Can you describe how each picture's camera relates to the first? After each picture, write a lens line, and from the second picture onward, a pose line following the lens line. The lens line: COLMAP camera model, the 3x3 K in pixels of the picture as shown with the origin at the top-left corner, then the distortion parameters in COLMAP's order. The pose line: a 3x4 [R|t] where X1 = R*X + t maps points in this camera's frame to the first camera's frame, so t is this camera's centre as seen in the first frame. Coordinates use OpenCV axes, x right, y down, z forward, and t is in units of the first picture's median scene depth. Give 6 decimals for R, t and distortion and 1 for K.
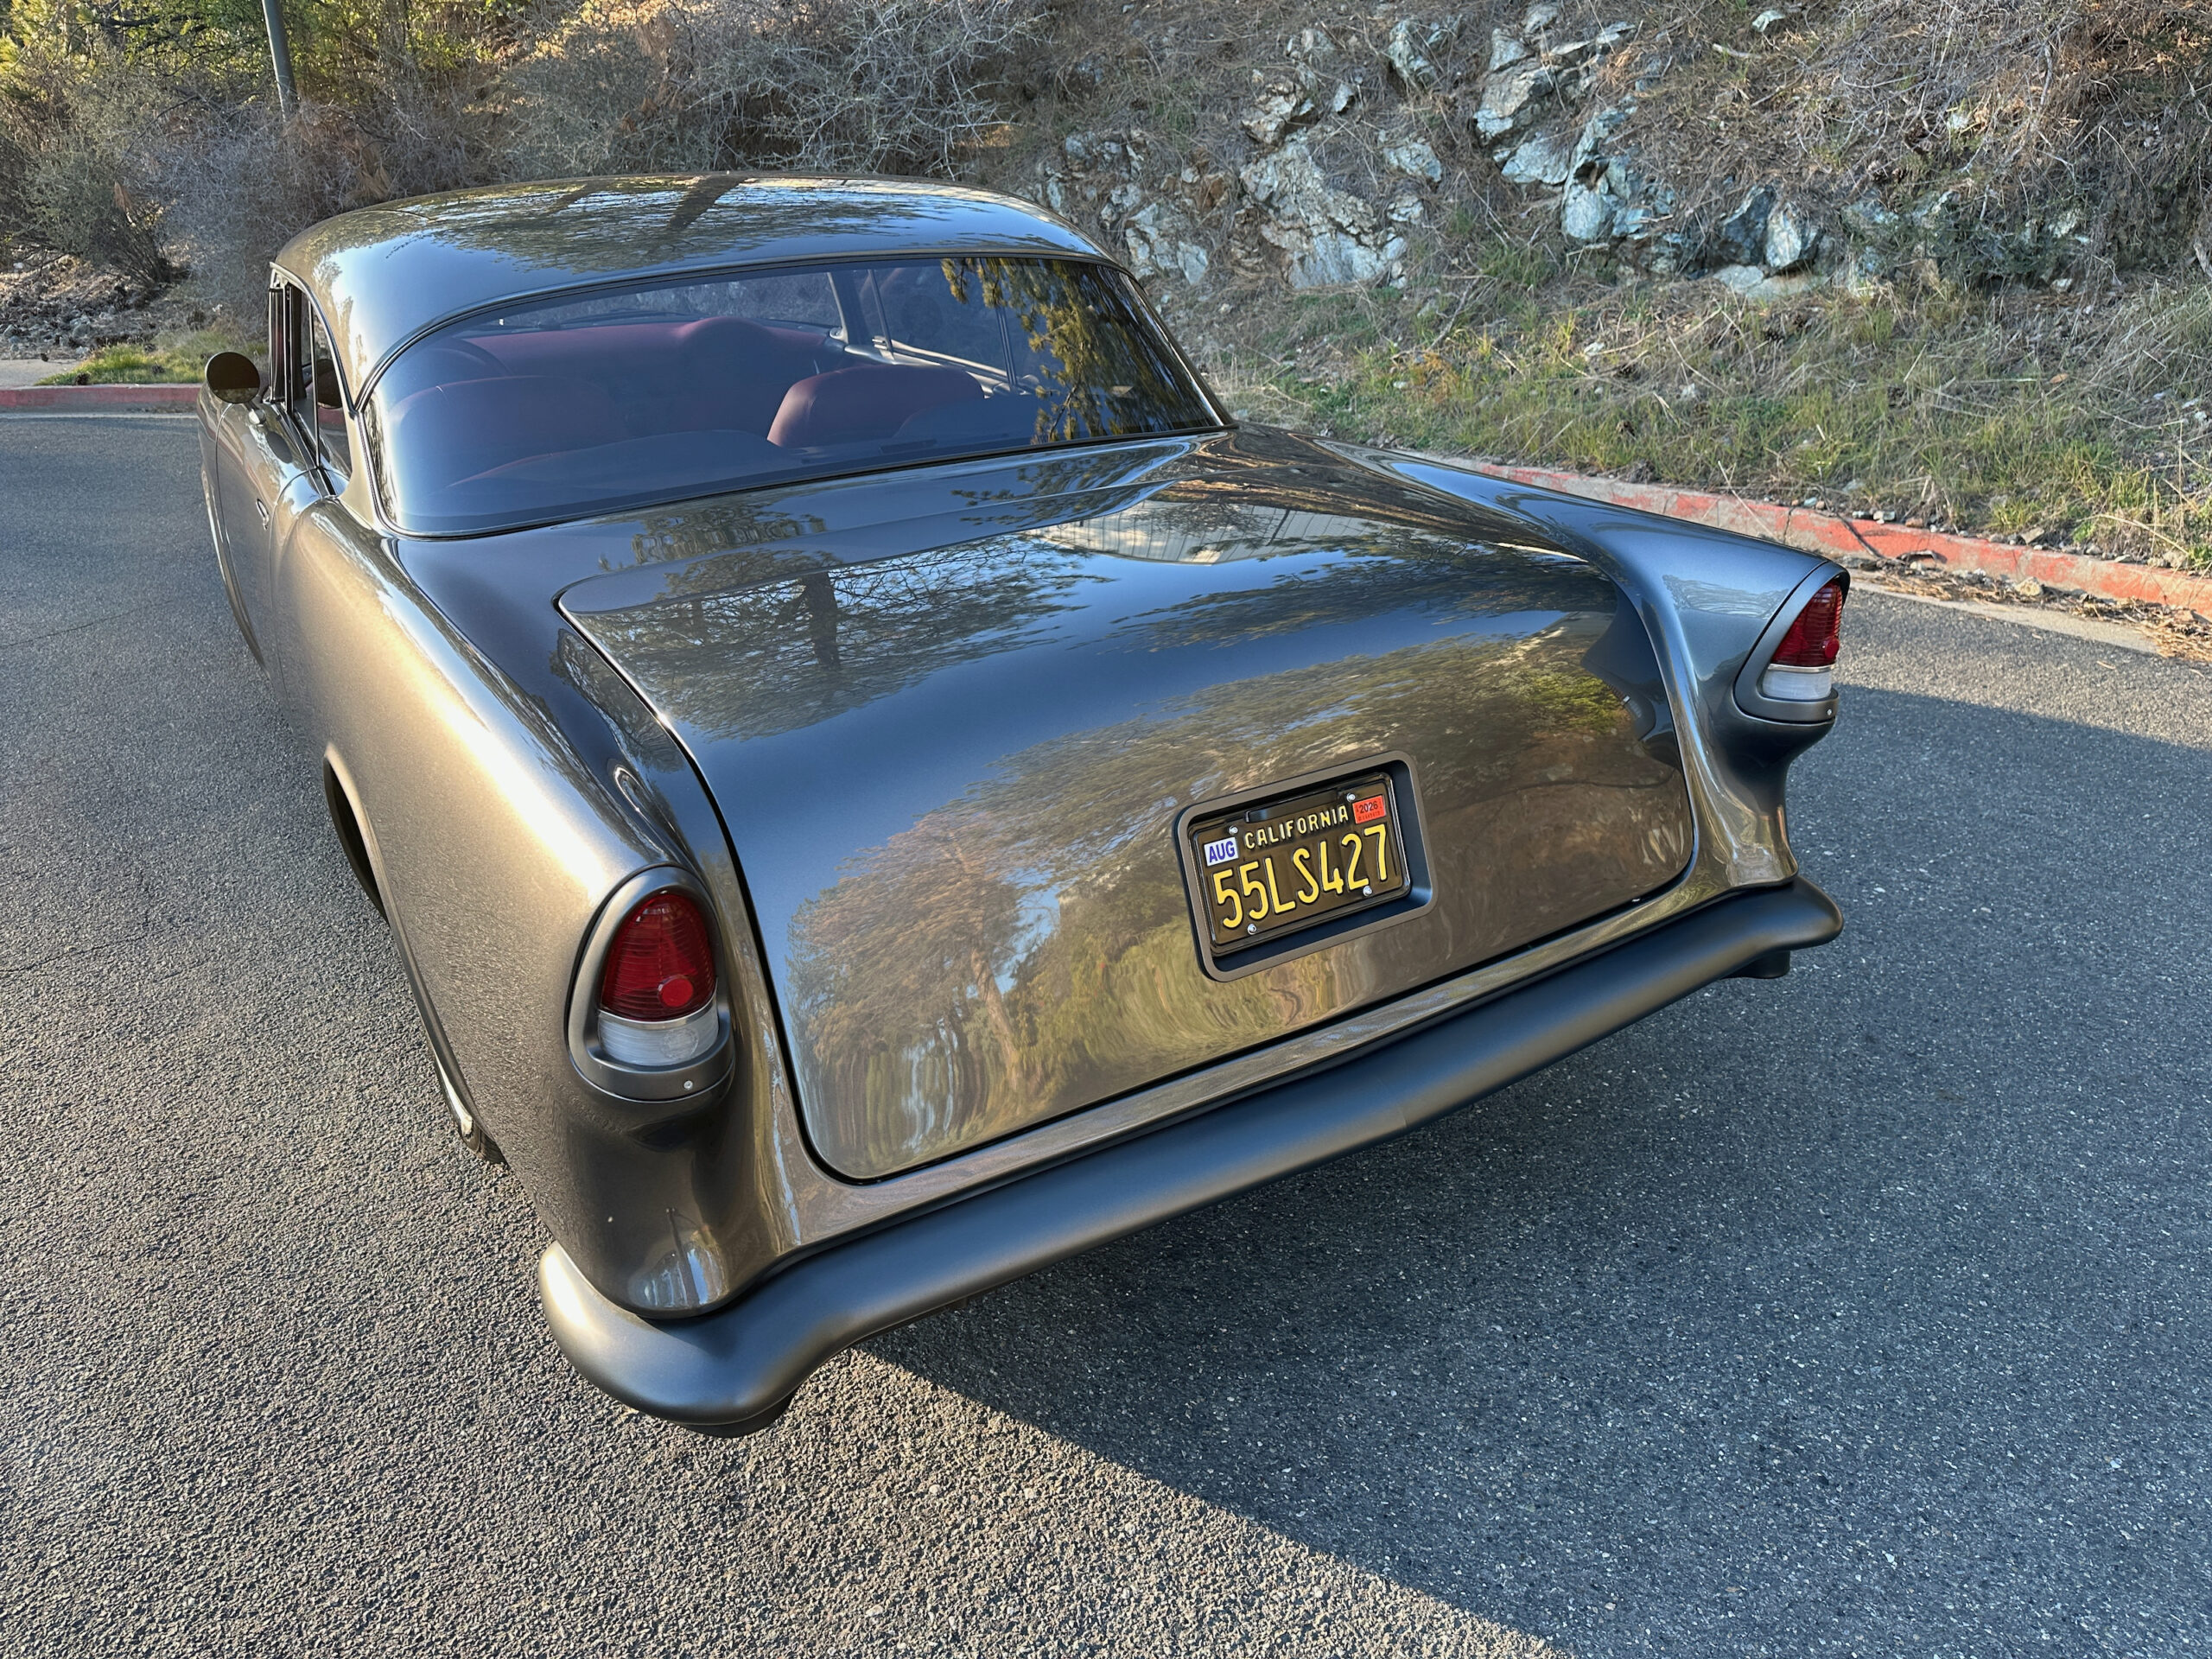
lens RADIAL K [[1562.7, 0, 1098.3], [0, 1562.7, 843.7], [0, 0, 1]] dist [0.034737, -0.059579]
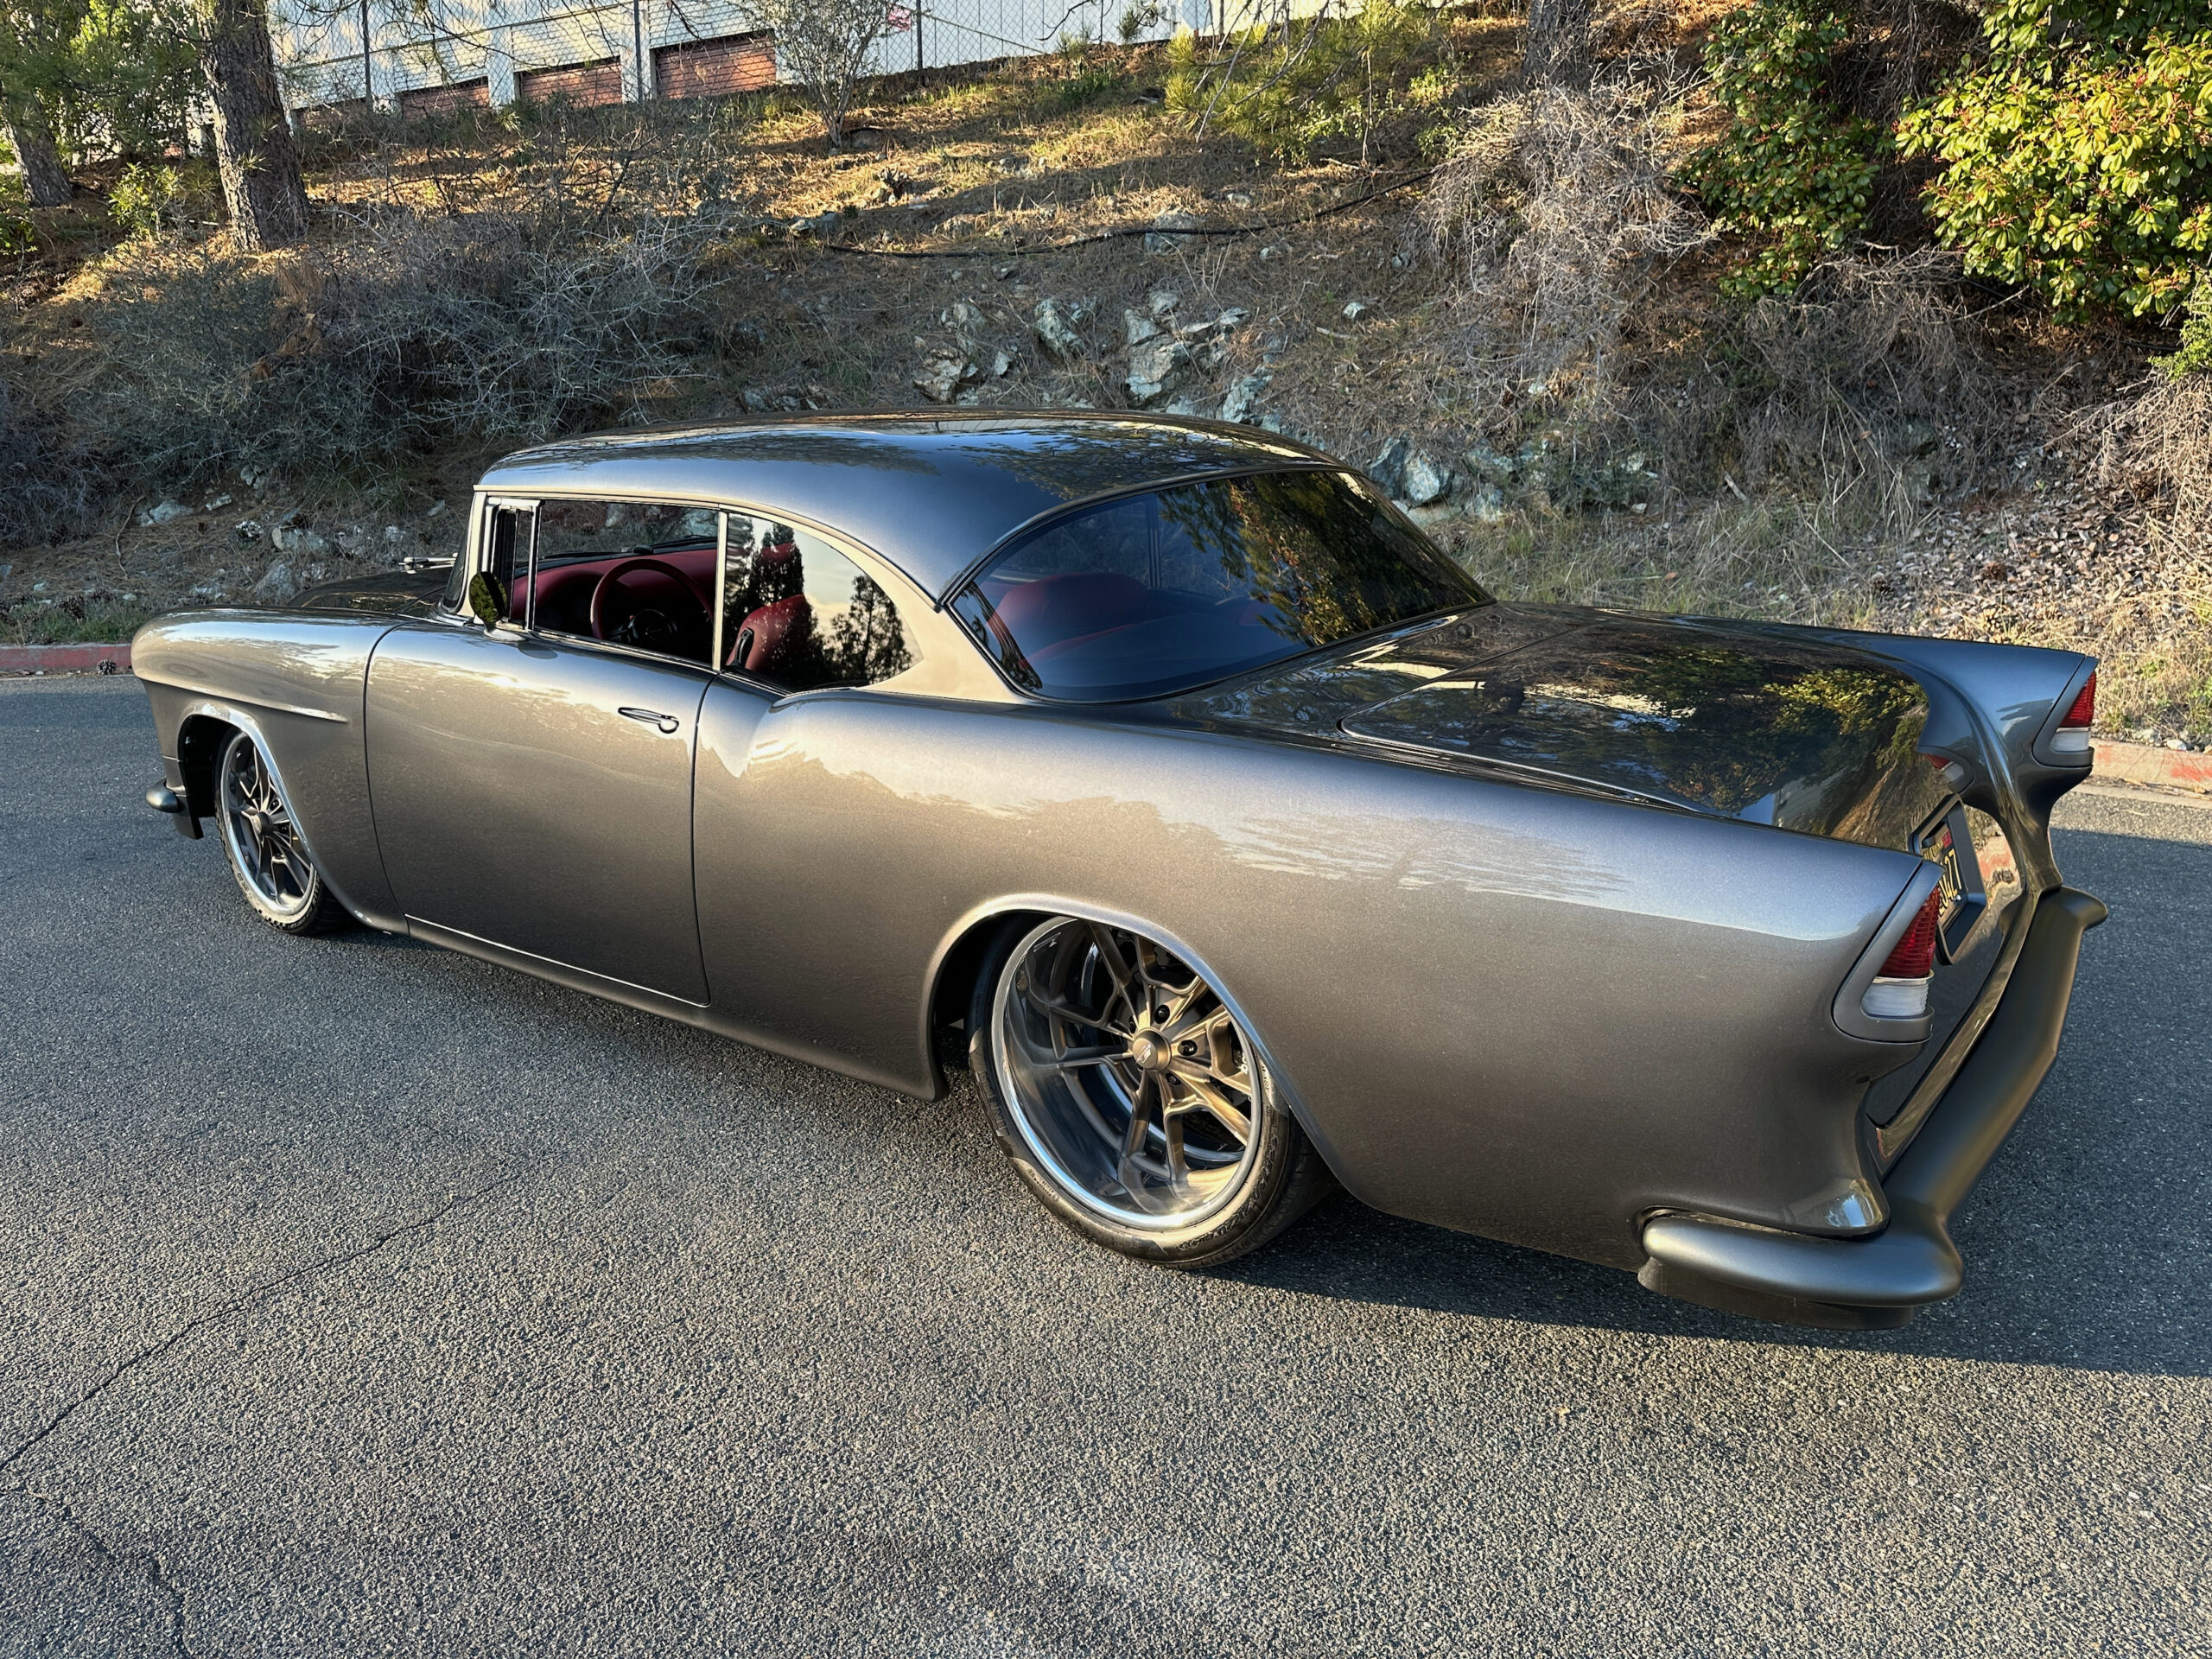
lens RADIAL K [[1562.7, 0, 1099.8], [0, 1562.7, 839.7], [0, 0, 1]] dist [0.034737, -0.059579]
pose [[0.928596, -0.083827, 0.361500, -0.226207], [0.137876, 0.982354, -0.126372, 0.011741], [-0.344528, 0.167191, 0.923768, -0.001445]]
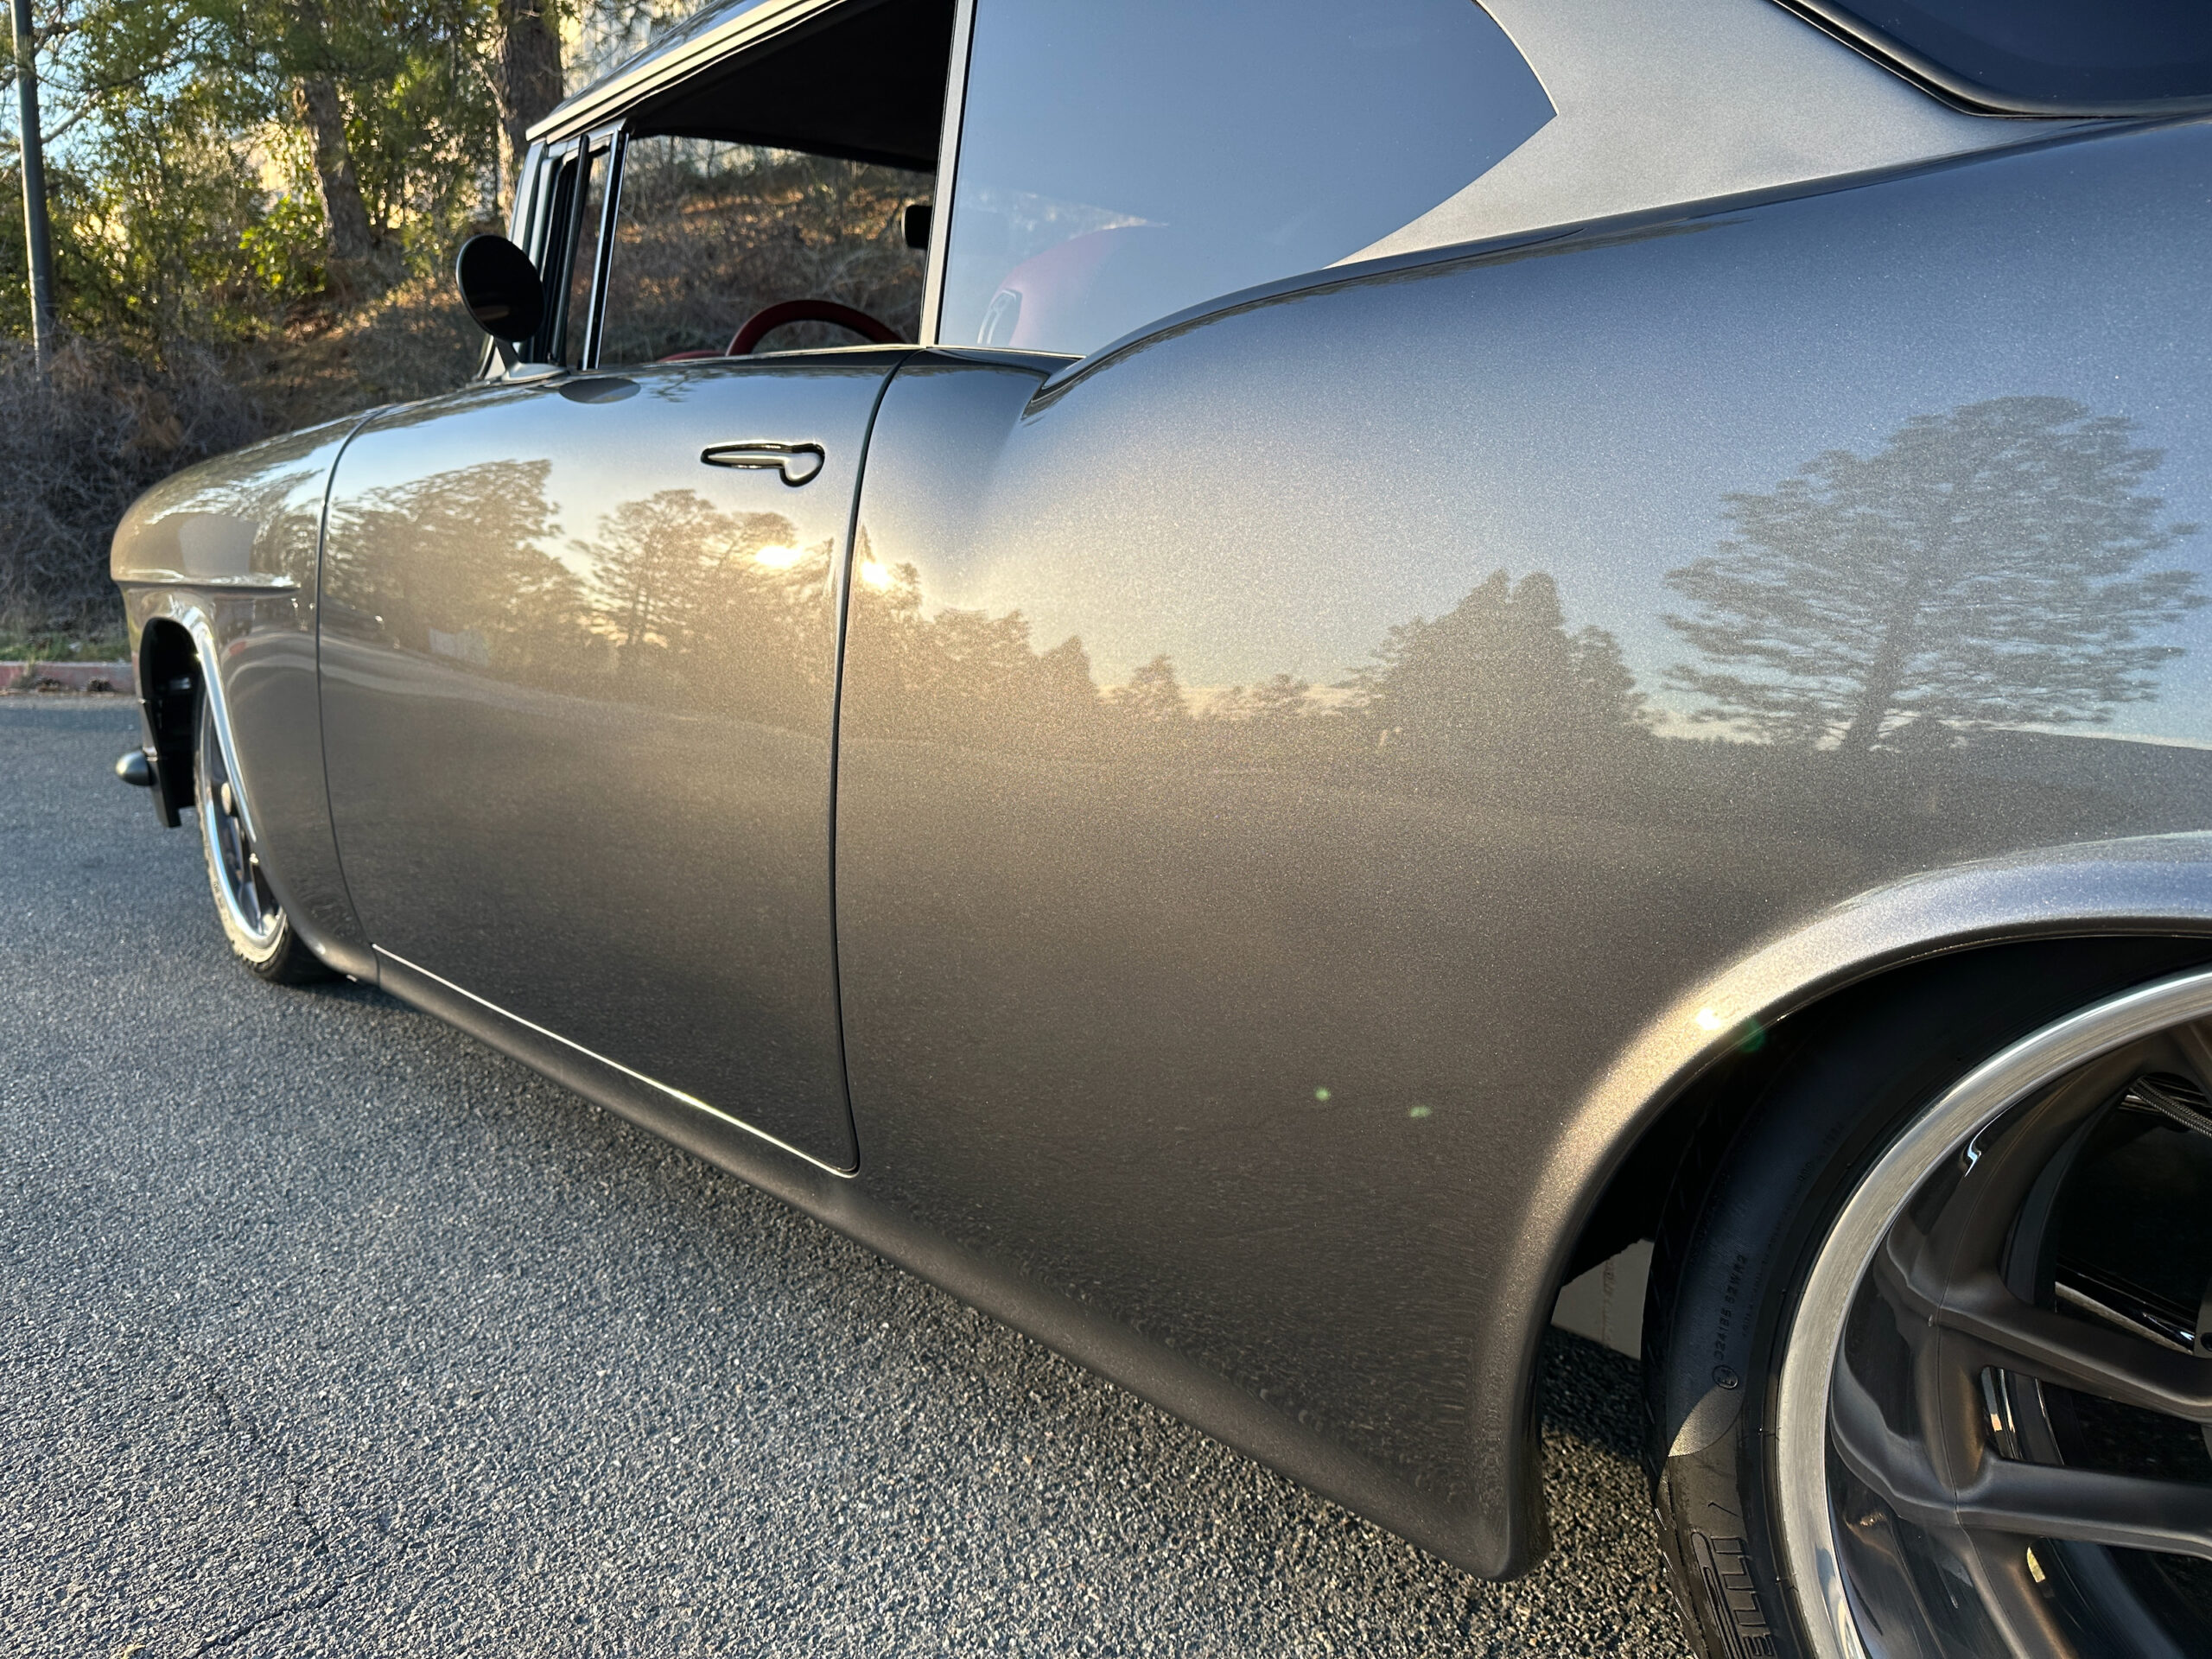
lens RADIAL K [[1562.7, 0, 1103.1], [0, 1562.7, 835.9], [0, 0, 1]] dist [0.034737, -0.059579]
pose [[0.976597, -0.001502, 0.215073, -0.192596], [0.052282, 0.971640, -0.230612, -0.004228], [-0.208627, 0.236459, 0.948979, 0.210674]]
